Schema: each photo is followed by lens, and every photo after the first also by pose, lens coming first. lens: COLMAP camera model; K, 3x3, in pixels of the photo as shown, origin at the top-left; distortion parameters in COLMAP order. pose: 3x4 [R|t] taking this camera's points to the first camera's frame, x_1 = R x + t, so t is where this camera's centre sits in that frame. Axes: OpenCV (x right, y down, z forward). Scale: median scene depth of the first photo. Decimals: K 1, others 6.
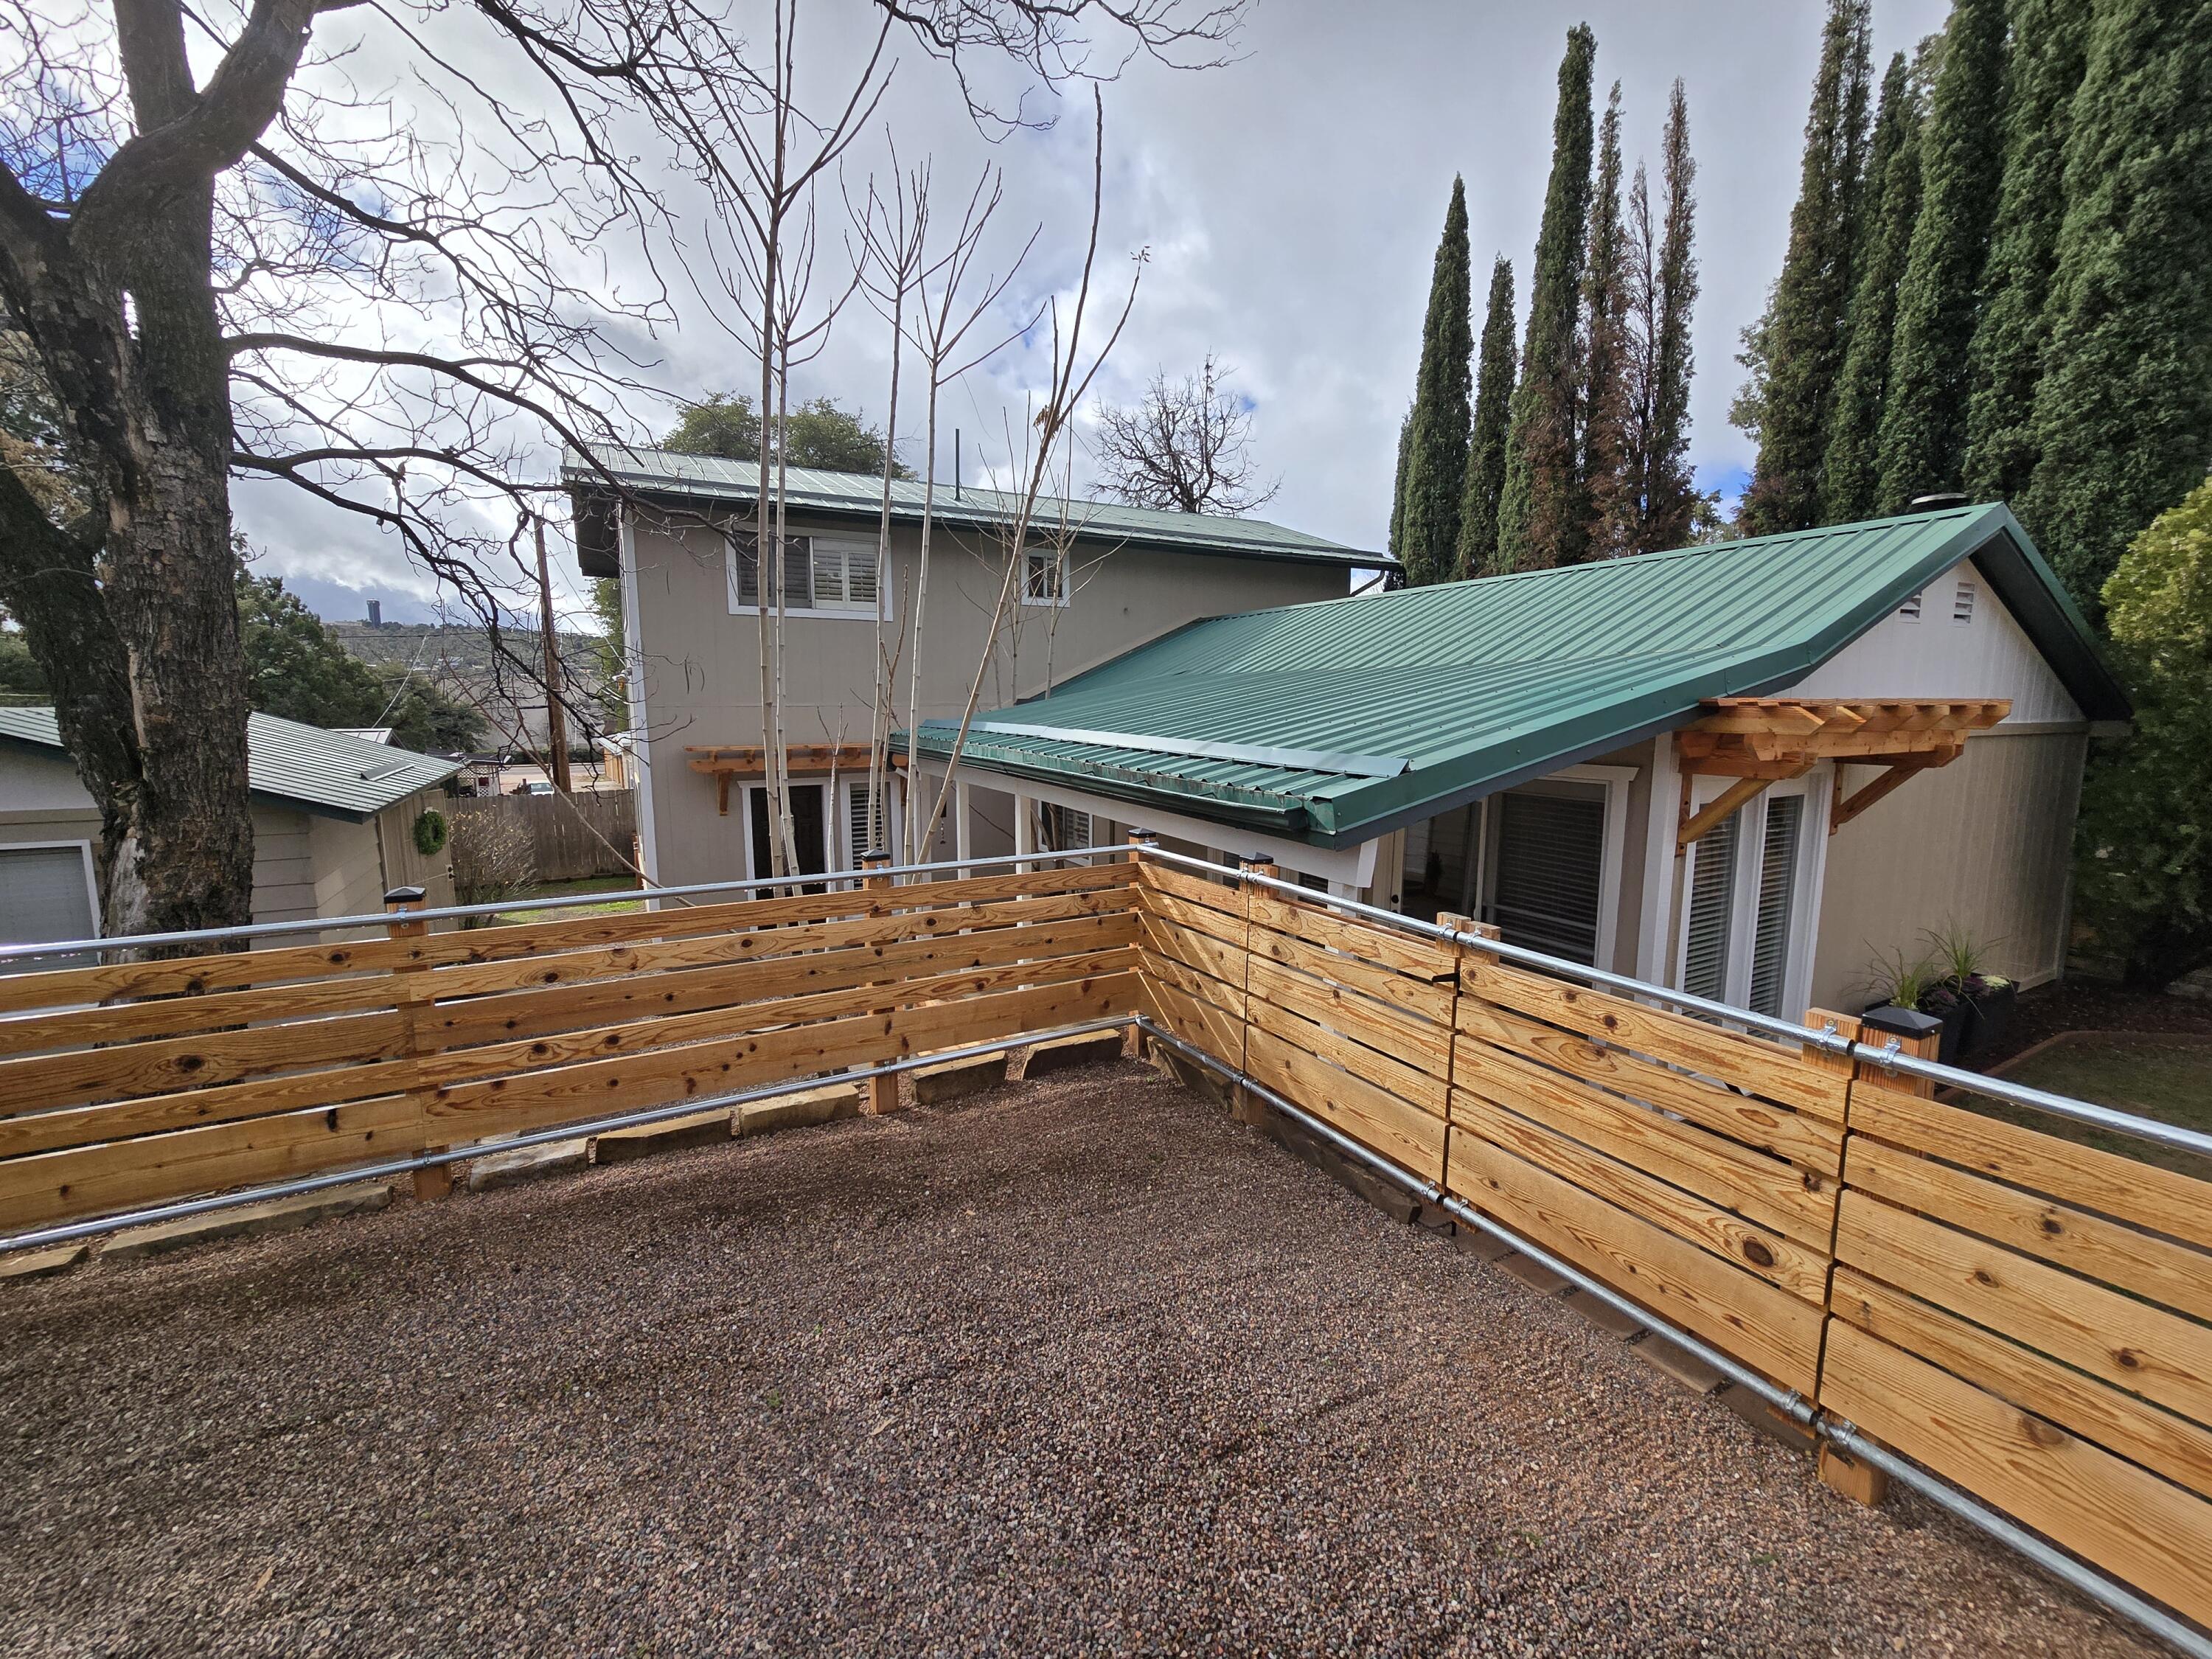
lens RADIAL K [[904.8, 0, 1112.7], [0, 904.8, 823.2], [0, 0, 1]] dist [-0.002977, 0.000334]
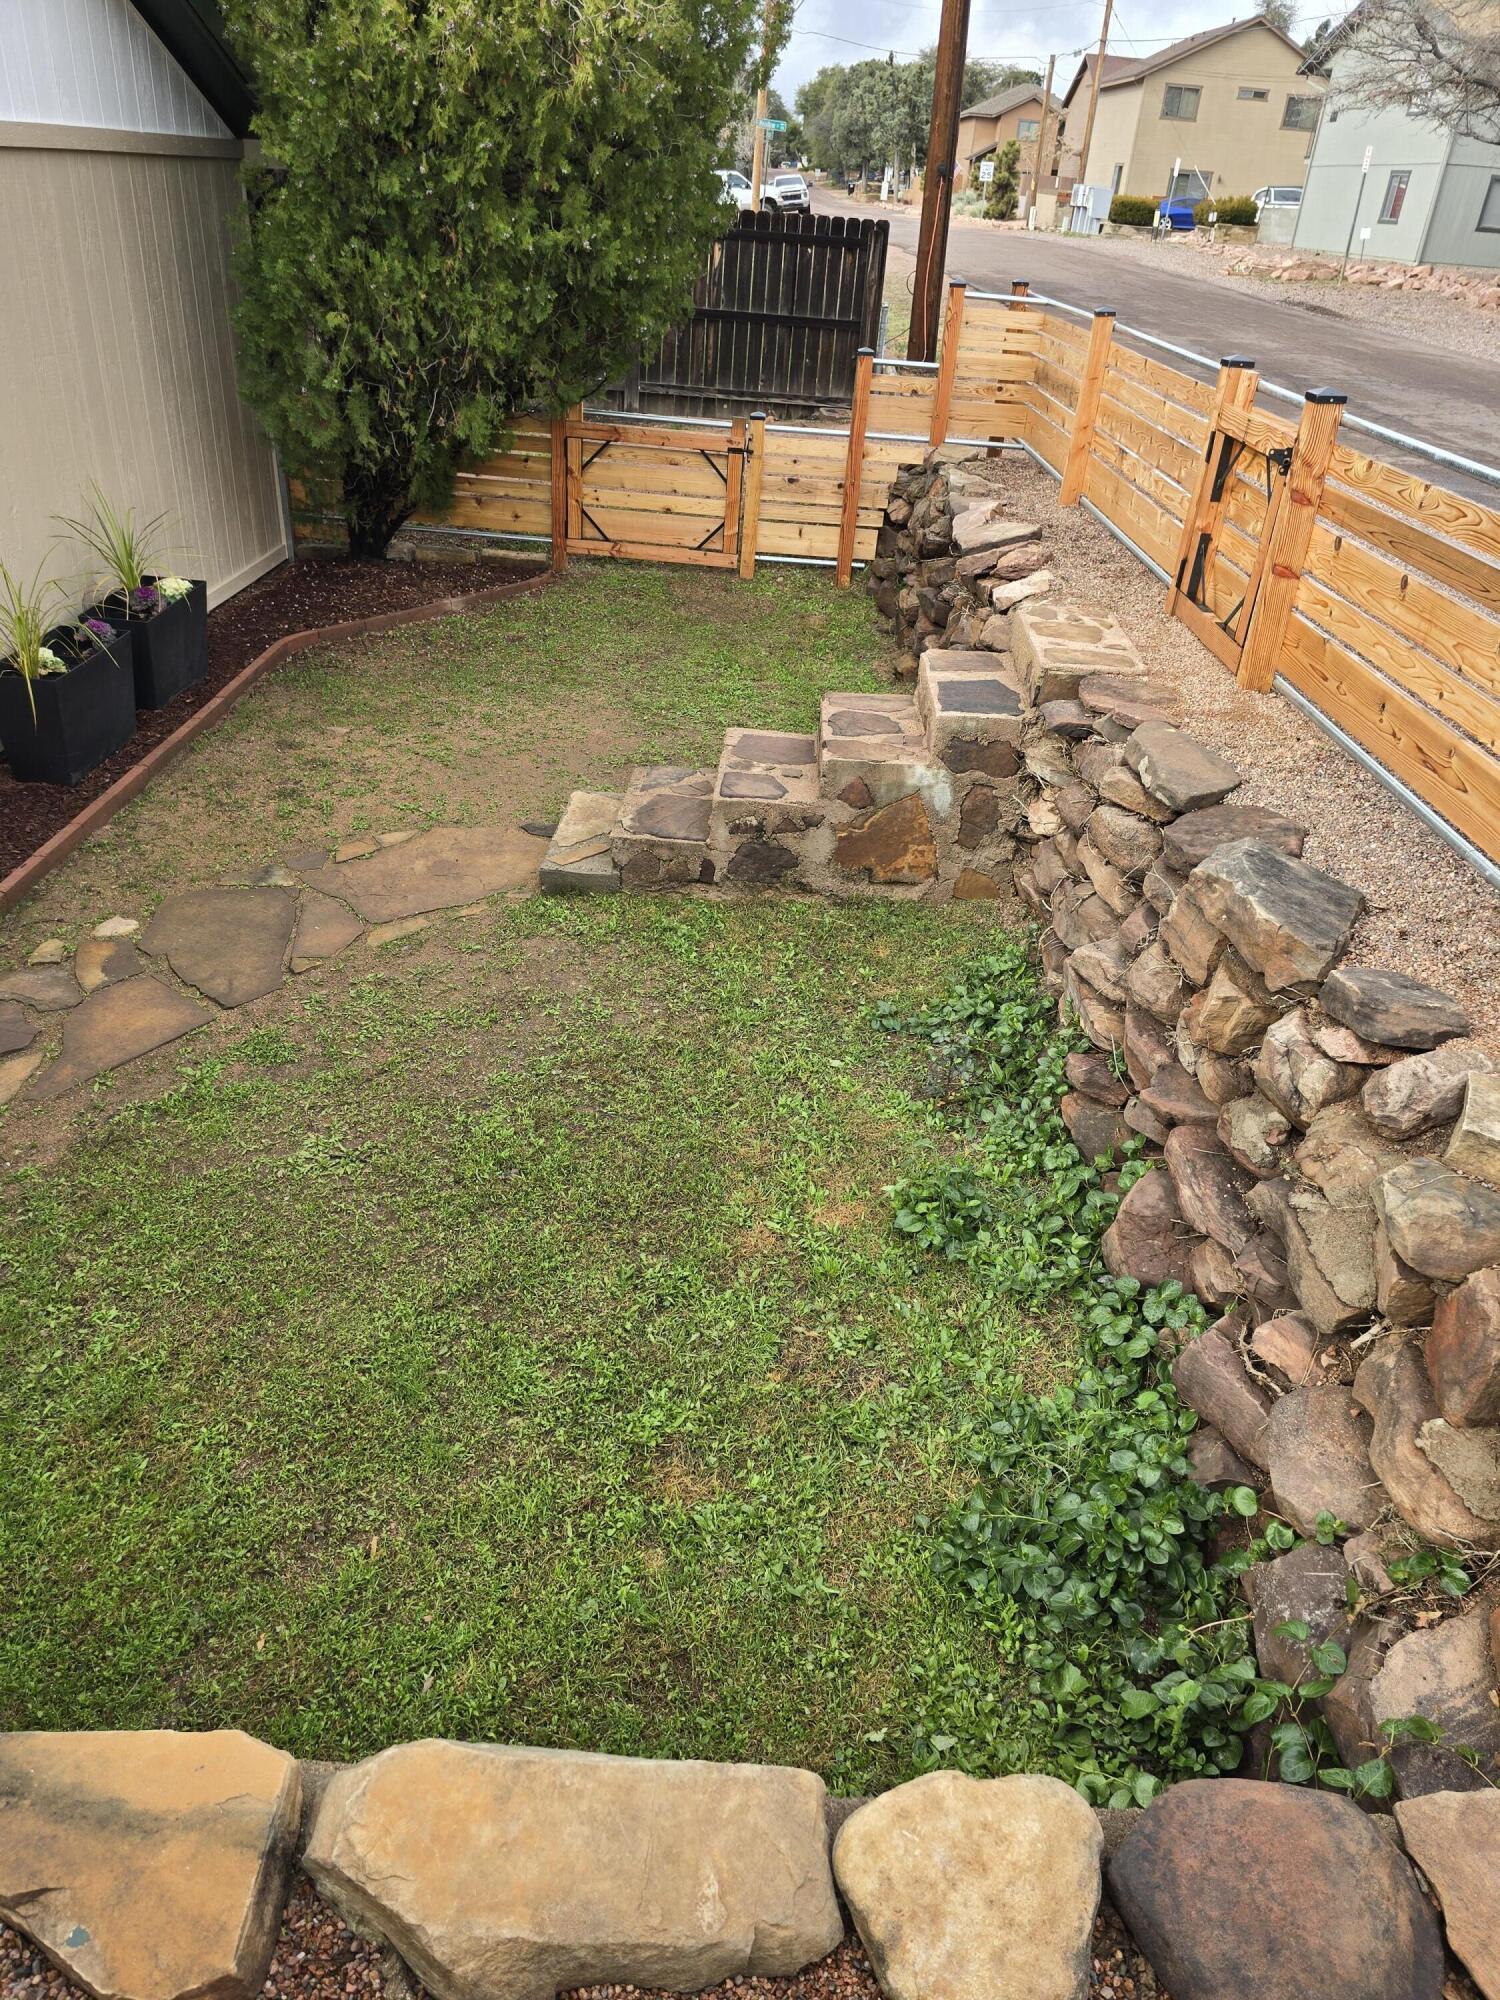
lens RADIAL K [[1345.9, 0, 740.8], [0, 1345.9, 995.6], [0, 0, 1]] dist [0.058958, -0.052448]
pose [[0.519099, -0.409655, 0.750146, 0.271208], [0.053585, 0.891529, 0.449784, 0.012077], [-0.853033, -0.193286, 0.484743, 0.081196]]
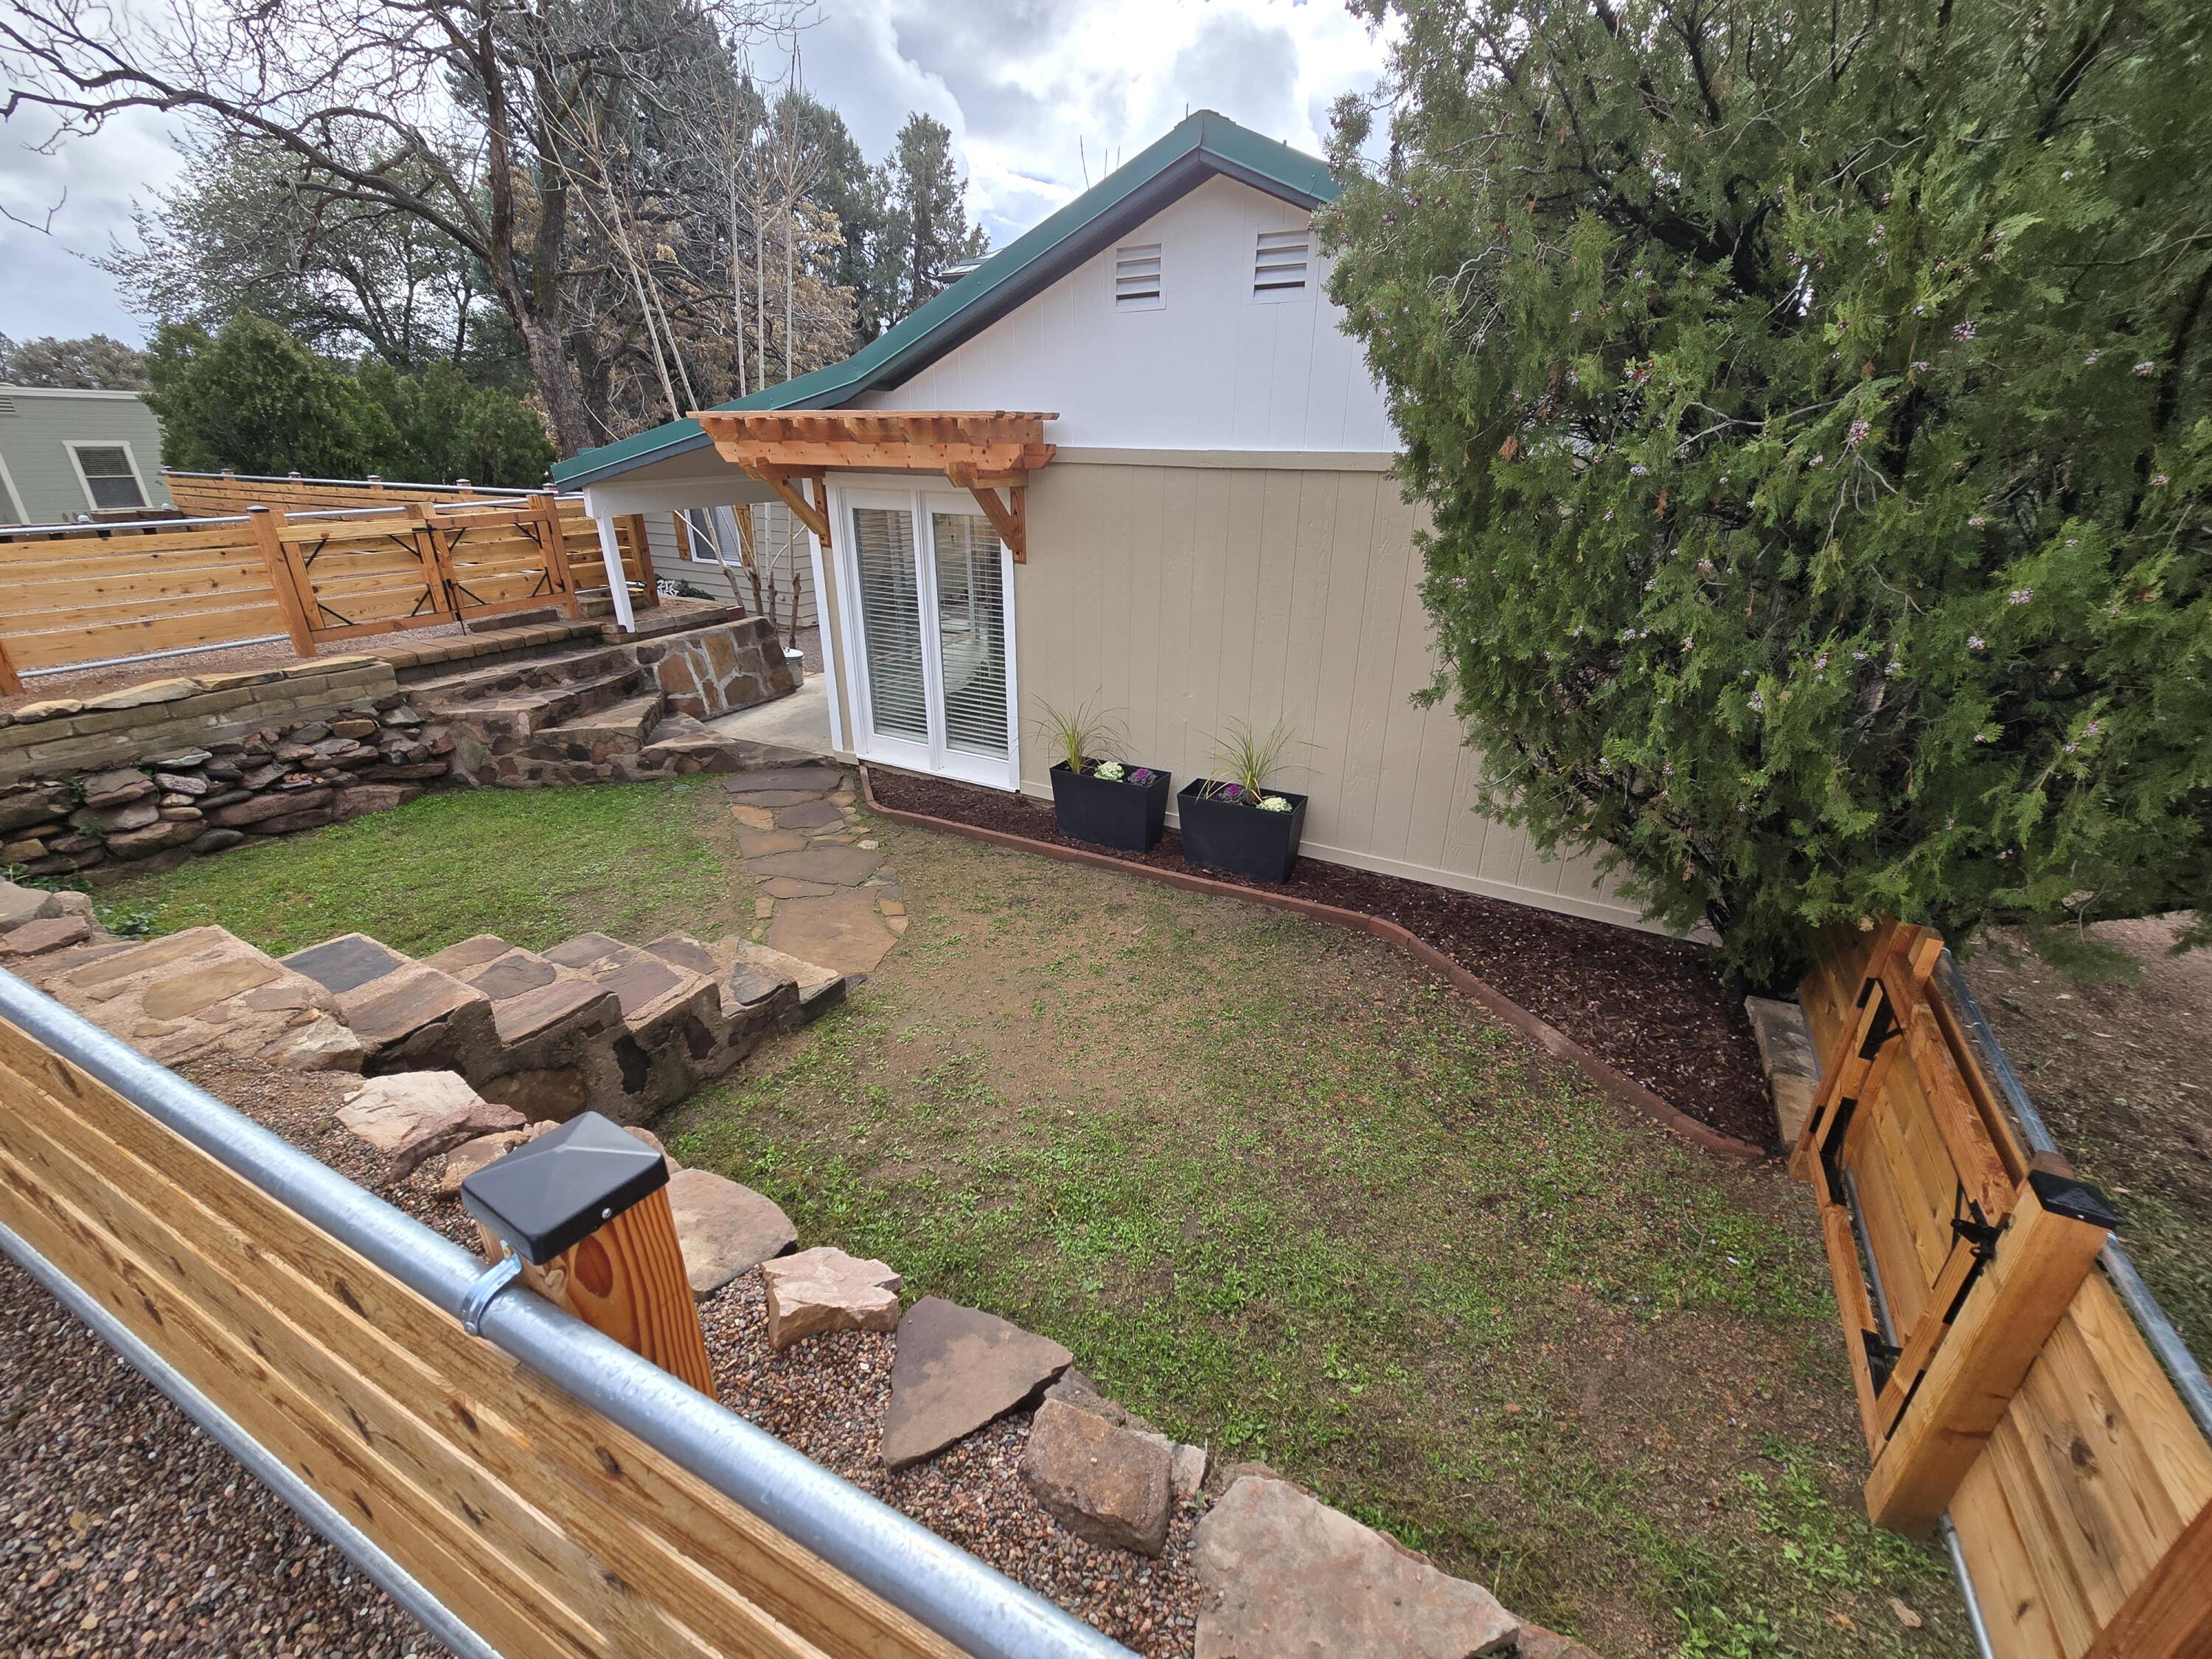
lens RADIAL K [[899.2, 0, 1111.8], [0, 899.2, 828.3], [0, 0, 1]] dist [-0.002704, 0.000137]
pose [[0.546452, 0.338156, -0.766186, 1.297584], [-0.121290, 0.937169, 0.327114, -0.036838], [0.828661, -0.085821, 0.553133, 0.386371]]
